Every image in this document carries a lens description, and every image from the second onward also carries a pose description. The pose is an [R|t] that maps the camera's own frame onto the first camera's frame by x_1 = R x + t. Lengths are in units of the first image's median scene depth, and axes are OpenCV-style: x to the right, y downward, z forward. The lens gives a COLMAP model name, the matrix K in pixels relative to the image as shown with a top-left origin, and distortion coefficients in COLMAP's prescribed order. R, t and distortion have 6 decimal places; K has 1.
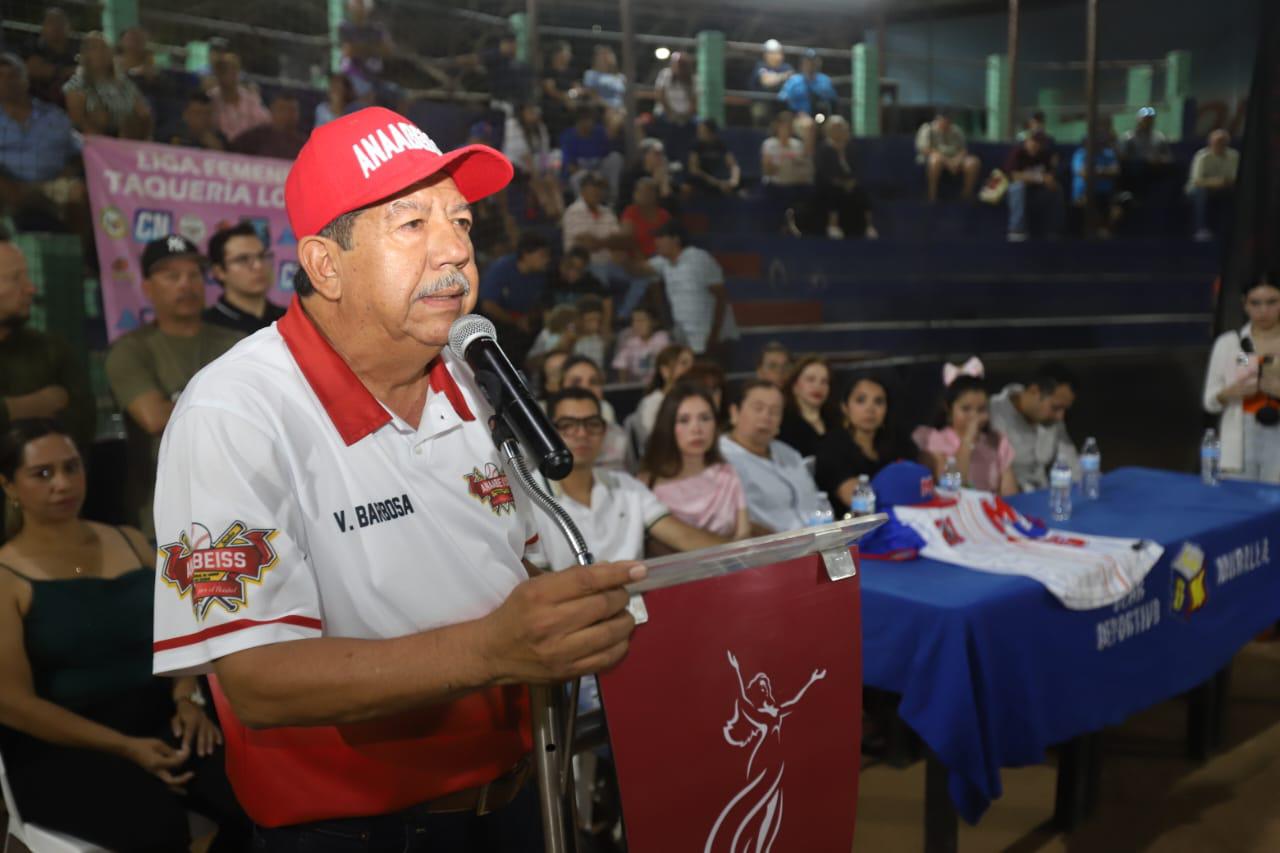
lens RADIAL K [[1193.2, 0, 636.2], [0, 1193.2, 419.7], [0, 0, 1]] dist [-0.000142, 0.008102]
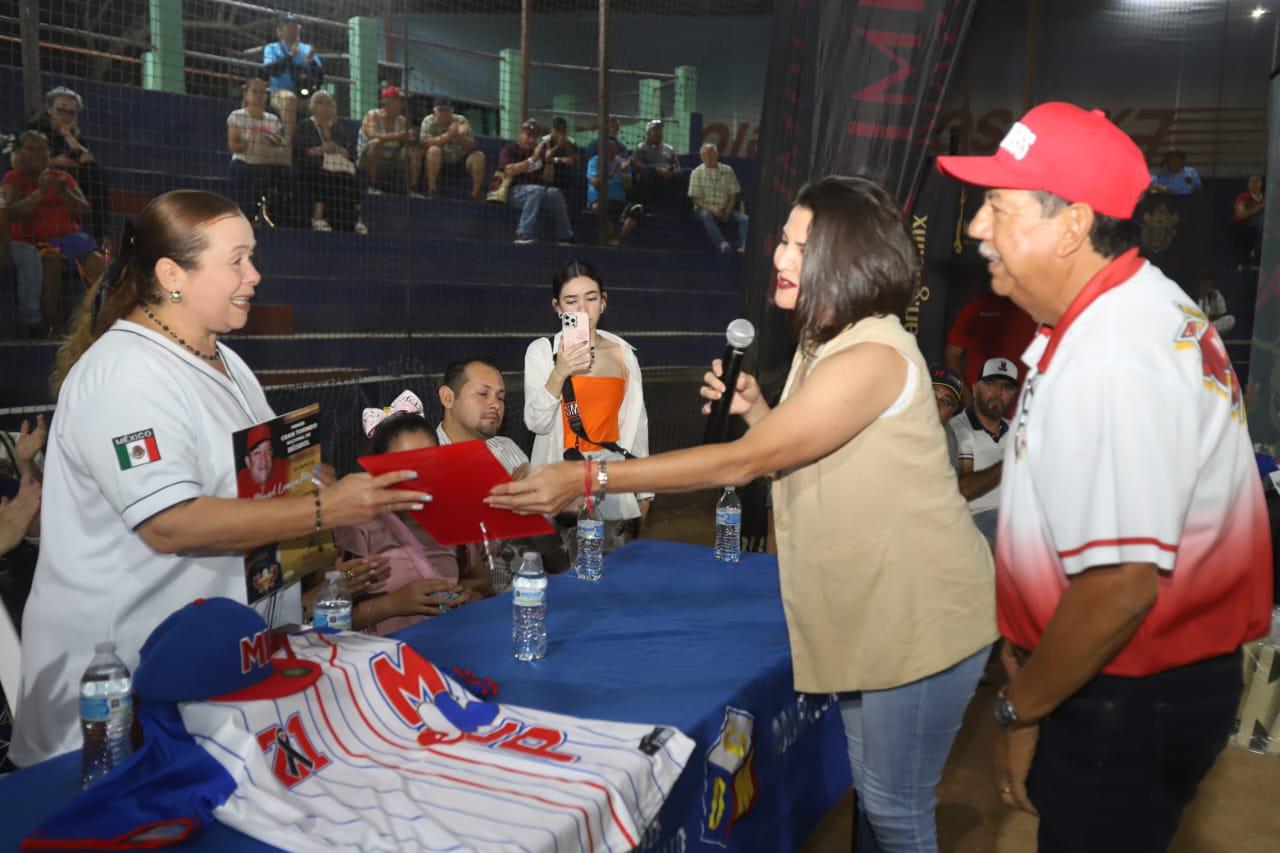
lens RADIAL K [[1165.7, 0, 640.0], [0, 1165.7, 426.5], [0, 0, 1]] dist [0.009765, 0.003559]
pose [[0.926505, -0.013271, 0.376049, 0.197188], [0.015110, 0.999884, -0.001941, -0.031986], [-0.375979, 0.007480, 0.926598, 0.459654]]
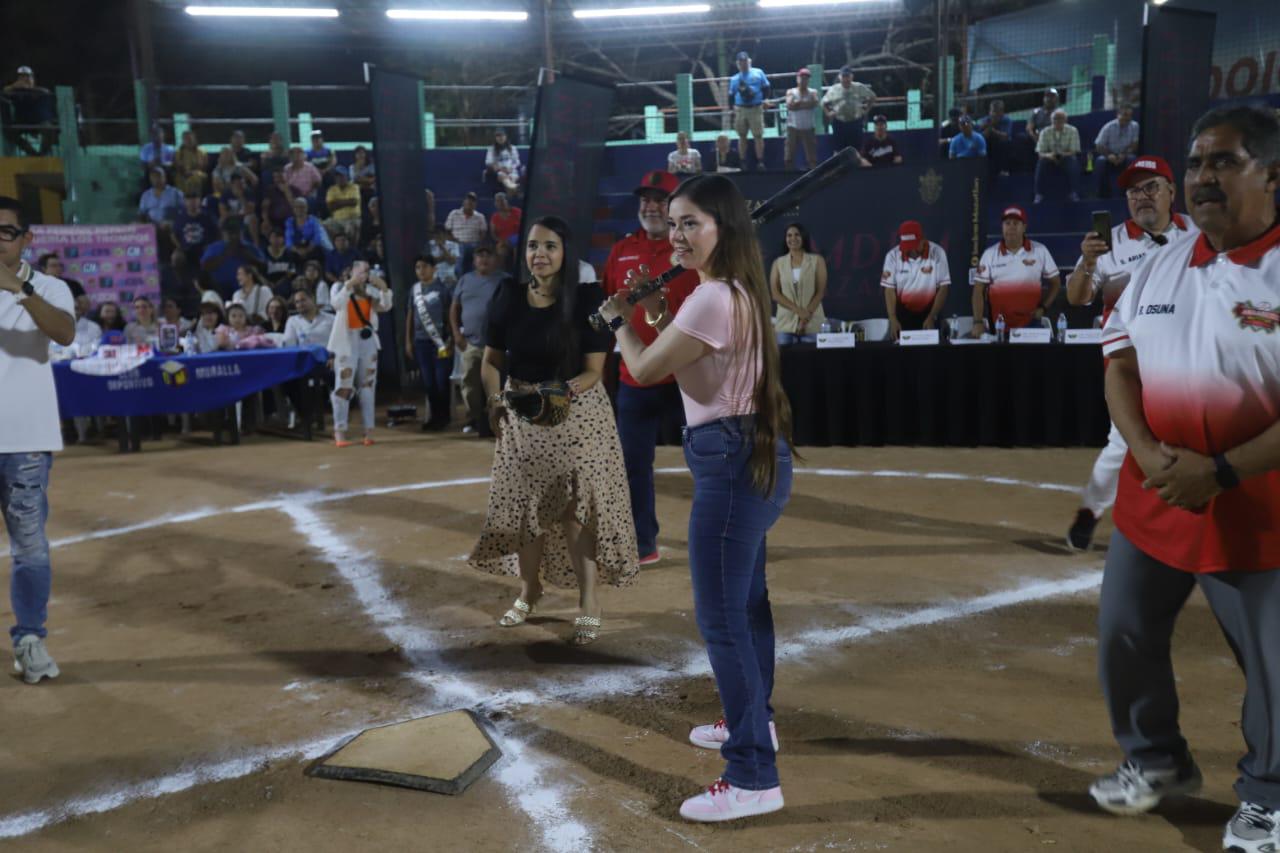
lens RADIAL K [[1103.1, 0, 640.0], [0, 1103.1, 426.5], [0, 0, 1]] dist [0.021846, 0.002765]
pose [[0.844575, 0.059139, -0.532161, 2.653881], [-0.028258, 0.997420, 0.065996, 0.049454], [0.534691, -0.040701, 0.844067, -0.608160]]
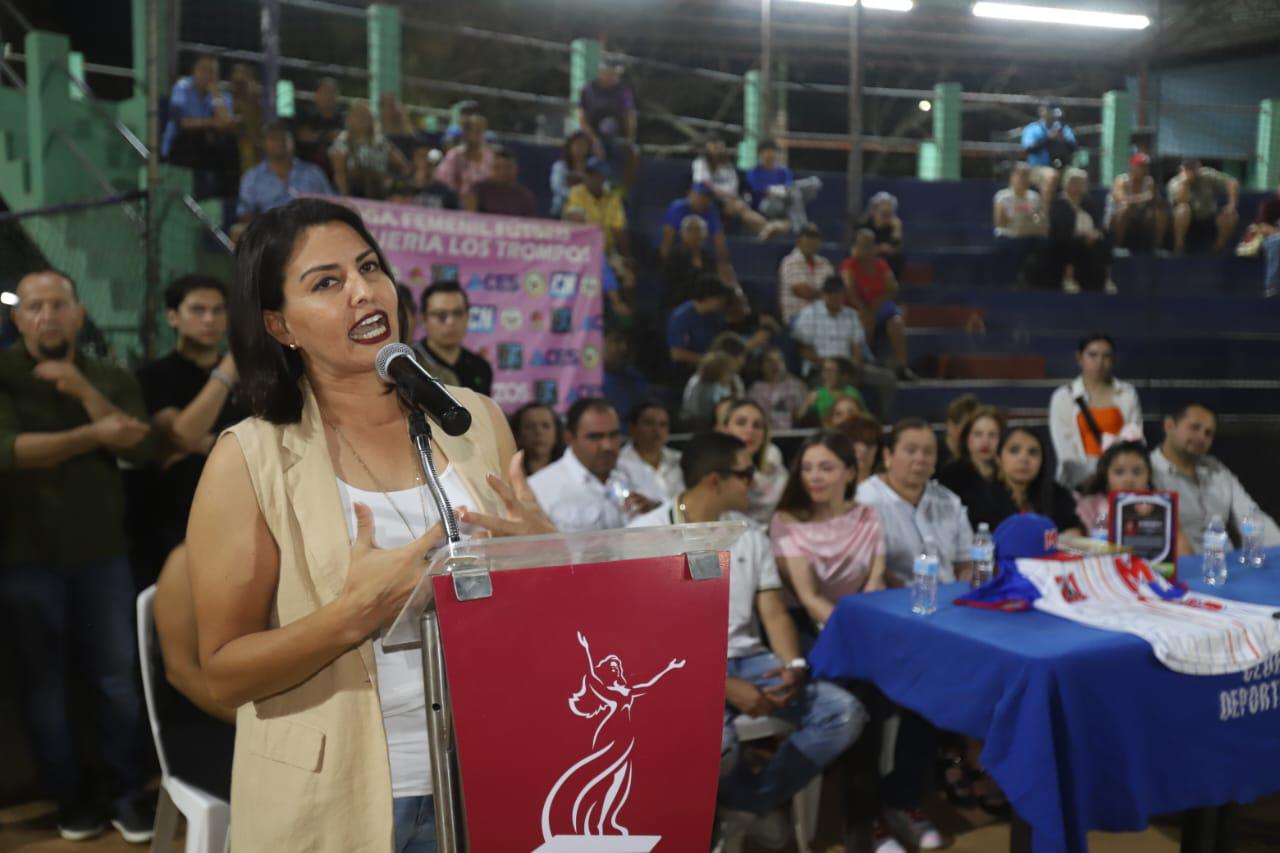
lens RADIAL K [[1197.1, 0, 640.0], [0, 1197.1, 426.5], [0, 0, 1]] dist [-0.040613, 0.139433]
pose [[0.976734, 0.034711, -0.211629, 0.109651], [-0.042743, 0.998524, -0.033498, 0.009640], [0.210154, 0.041764, 0.976776, -0.034275]]
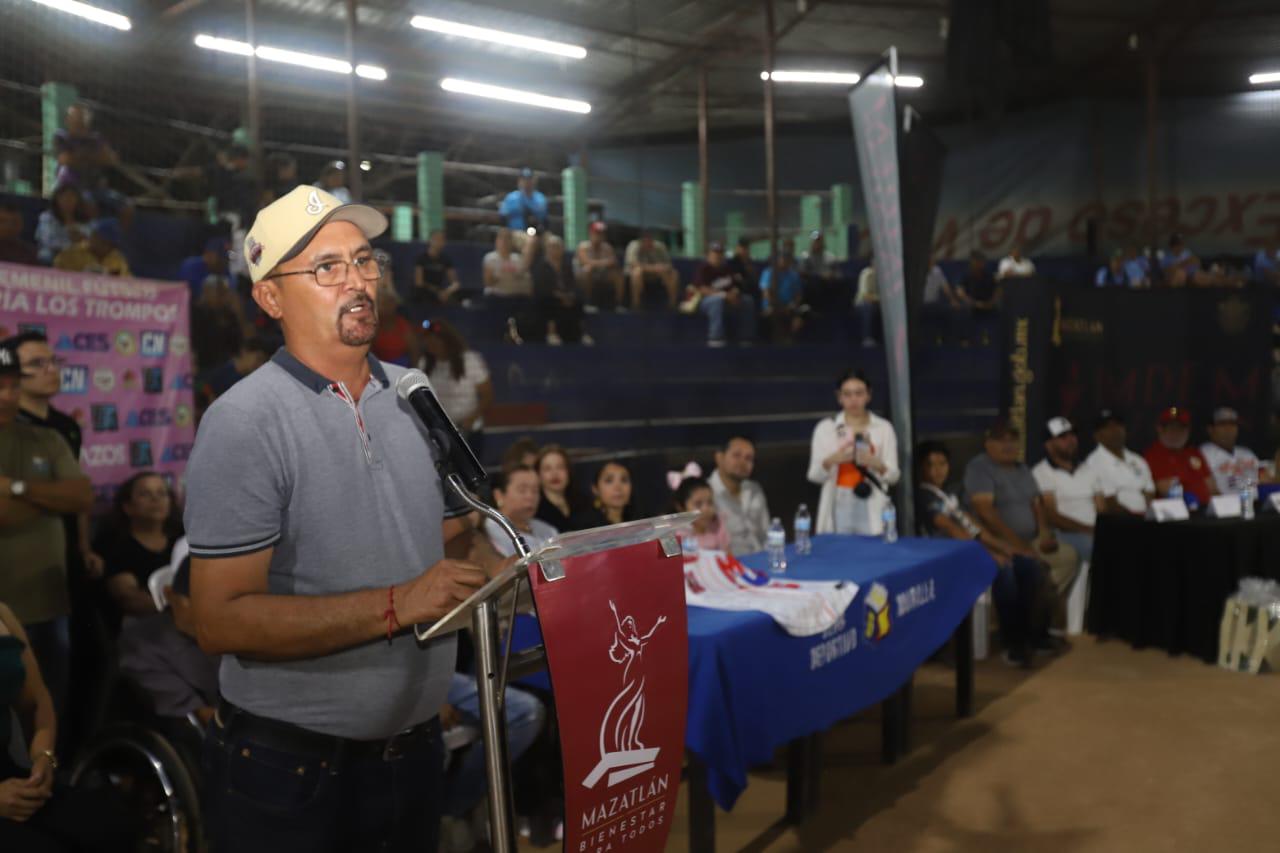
lens RADIAL K [[1197.1, 0, 640.0], [0, 1197.1, 426.5], [0, 0, 1]] dist [-0.040613, 0.139433]
pose [[0.969033, -0.018378, 0.246248, -0.077226], [0.039119, 0.996059, -0.079604, 0.028017], [-0.243814, 0.086772, 0.965932, -0.153903]]
